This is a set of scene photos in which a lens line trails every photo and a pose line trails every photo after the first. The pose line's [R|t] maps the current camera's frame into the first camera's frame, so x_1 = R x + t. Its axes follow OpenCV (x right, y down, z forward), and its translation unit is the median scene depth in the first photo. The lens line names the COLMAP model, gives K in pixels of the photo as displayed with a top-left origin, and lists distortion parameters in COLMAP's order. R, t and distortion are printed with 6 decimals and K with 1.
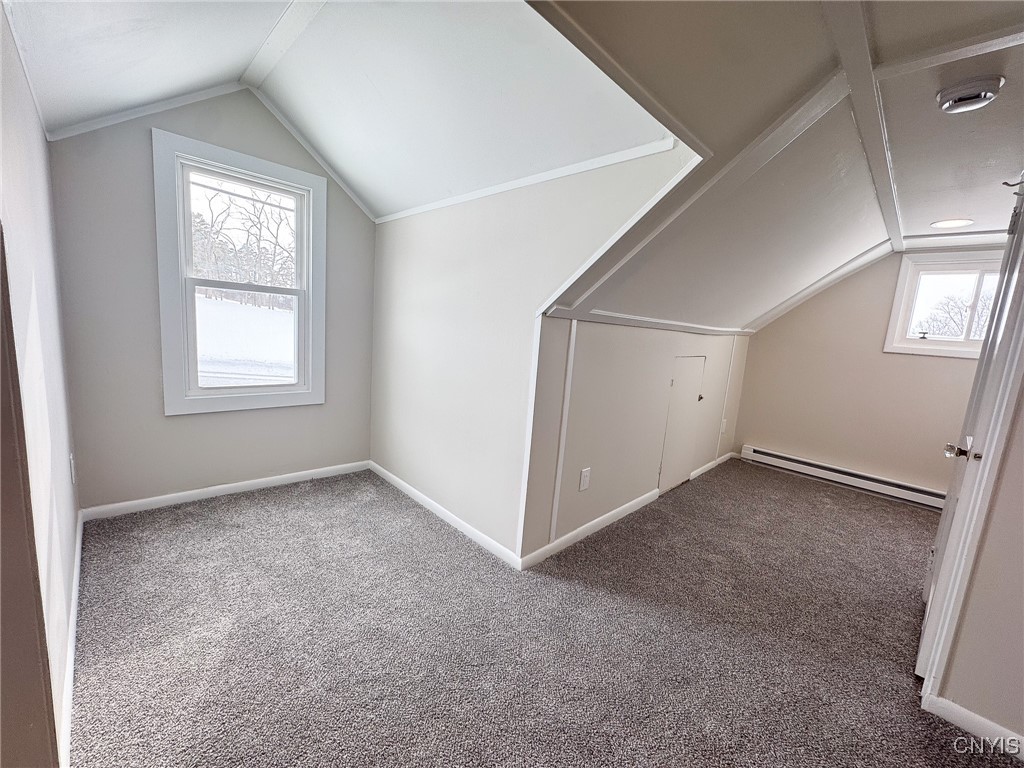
lens RADIAL K [[406.8, 0, 509.9], [0, 406.8, 384.6], [0, 0, 1]] dist [-0.003993, 0.000260]
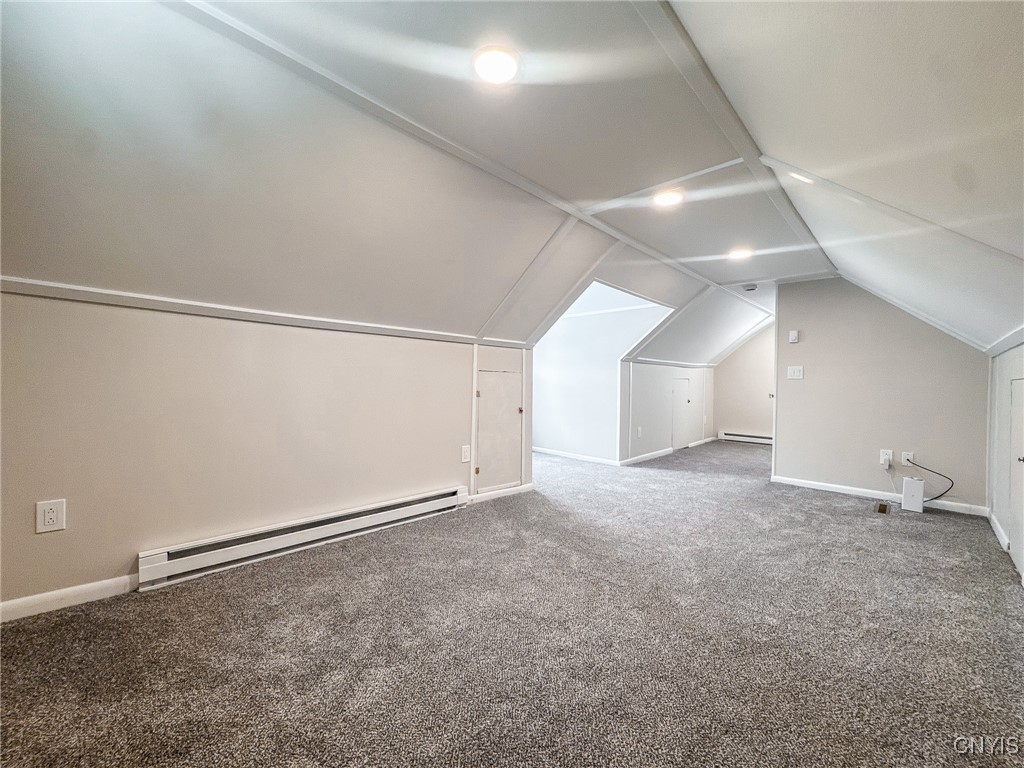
lens RADIAL K [[406.8, 0, 511.0], [0, 406.8, 387.3], [0, 0, 1]] dist [-0.003993, 0.000260]
pose [[0.997746, -0.065398, 0.015028, -0.602166], [0.066805, 0.989158, -0.130782, 0.261206], [-0.006313, 0.131491, 0.991297, -1.390835]]
